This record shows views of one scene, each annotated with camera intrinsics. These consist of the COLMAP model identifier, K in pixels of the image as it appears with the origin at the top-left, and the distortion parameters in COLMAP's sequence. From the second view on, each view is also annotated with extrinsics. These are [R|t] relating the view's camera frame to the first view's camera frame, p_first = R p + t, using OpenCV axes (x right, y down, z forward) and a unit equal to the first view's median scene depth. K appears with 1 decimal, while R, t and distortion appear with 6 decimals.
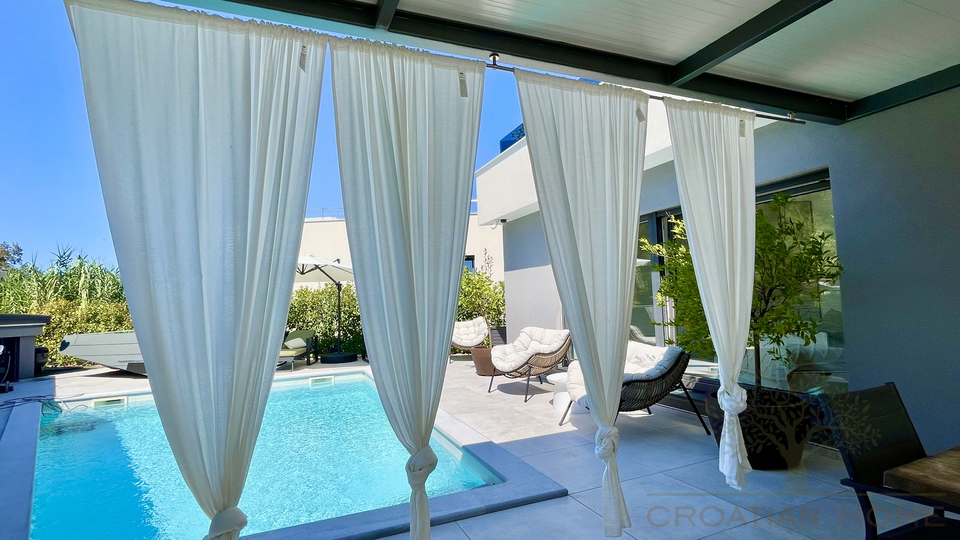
lens RADIAL K [[461.7, 0, 478.2], [0, 461.7, 268.9], [0, 0, 1]] dist [-0.002393, -0.000117]
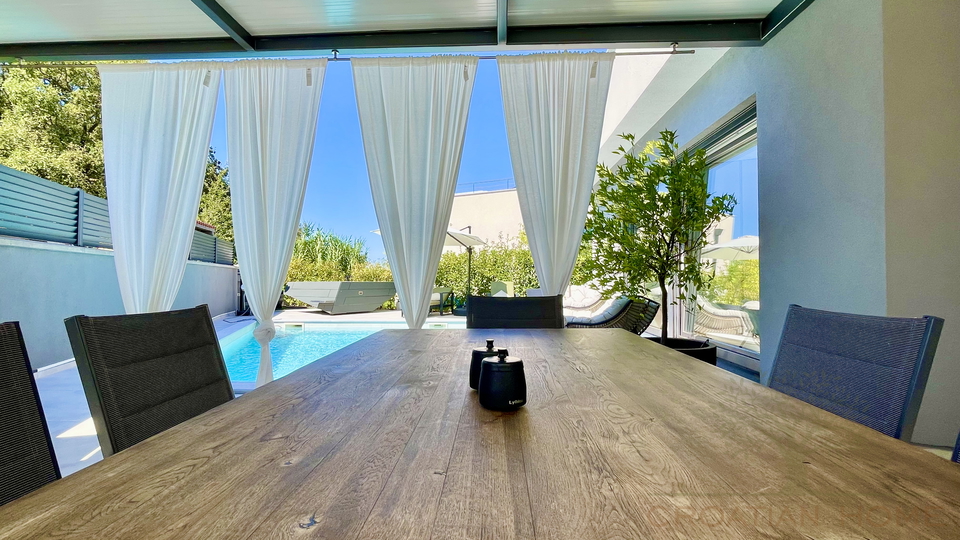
lens RADIAL K [[461.7, 0, 478.2], [0, 461.7, 268.9], [0, 0, 1]] dist [-0.002393, -0.000117]
pose [[0.899974, 0.028757, -0.434994, 0.404399], [-0.006102, 0.998555, 0.053389, 0.042619], [0.435901, -0.045394, 0.898849, -0.030066]]
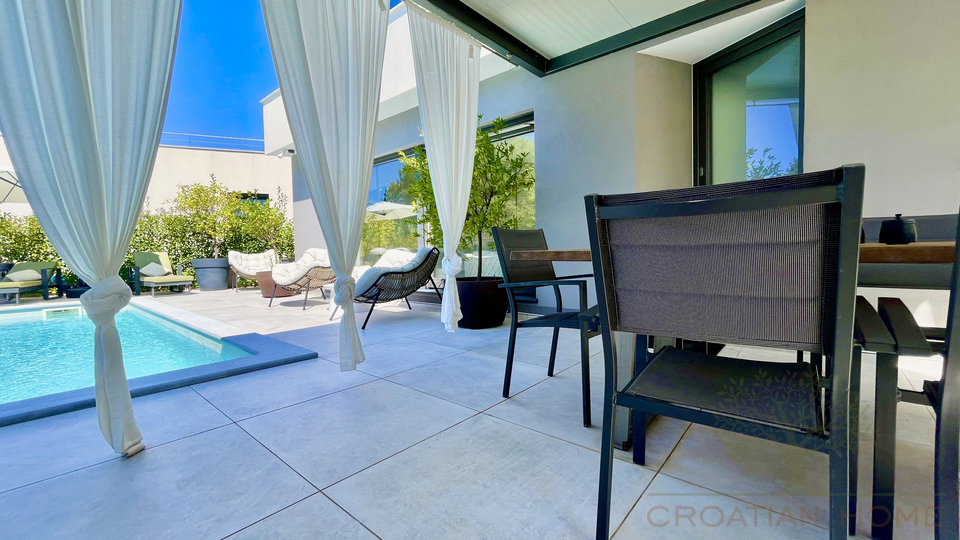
lens RADIAL K [[390.8, 0, 477.7], [0, 390.8, 270.0], [0, 0, 1]] dist [-0.000711, 0.000473]
pose [[0.898988, 0.000204, 0.437973, 0.065818], [-0.043464, 0.995105, 0.088752, 0.092249], [-0.435811, -0.098823, 0.894596, -0.000522]]
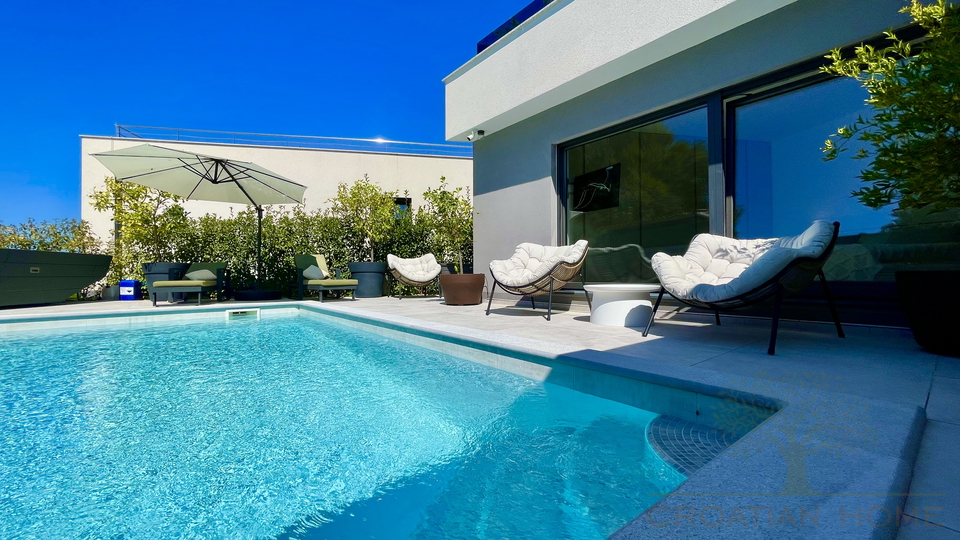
lens RADIAL K [[392.9, 0, 480.0], [0, 392.9, 270.0], [0, 0, 1]] dist [-0.016138, -0.000069]
pose [[0.962346, 0.035256, 0.269533, -0.194730], [-0.049225, 0.997763, 0.045242, 0.173098], [-0.267335, -0.056806, 0.961928, 0.377266]]
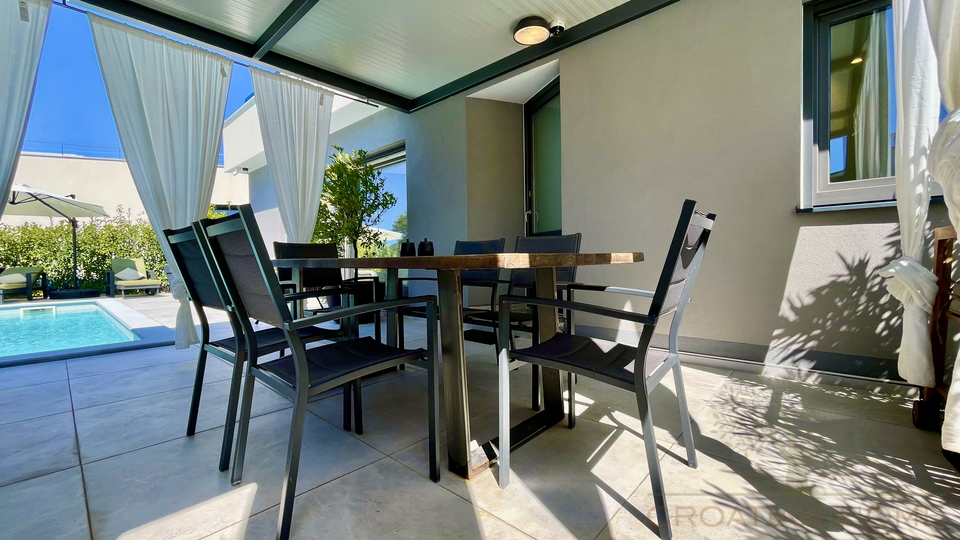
lens RADIAL K [[388.4, 0, 481.4], [0, 388.4, 267.0], [0, 0, 1]] dist [-0.004165, -0.000131]
pose [[0.906204, 0.014873, 0.422579, 0.260622], [-0.045995, 0.996918, 0.063546, 0.073935], [-0.420332, -0.077022, 0.904096, -0.224558]]
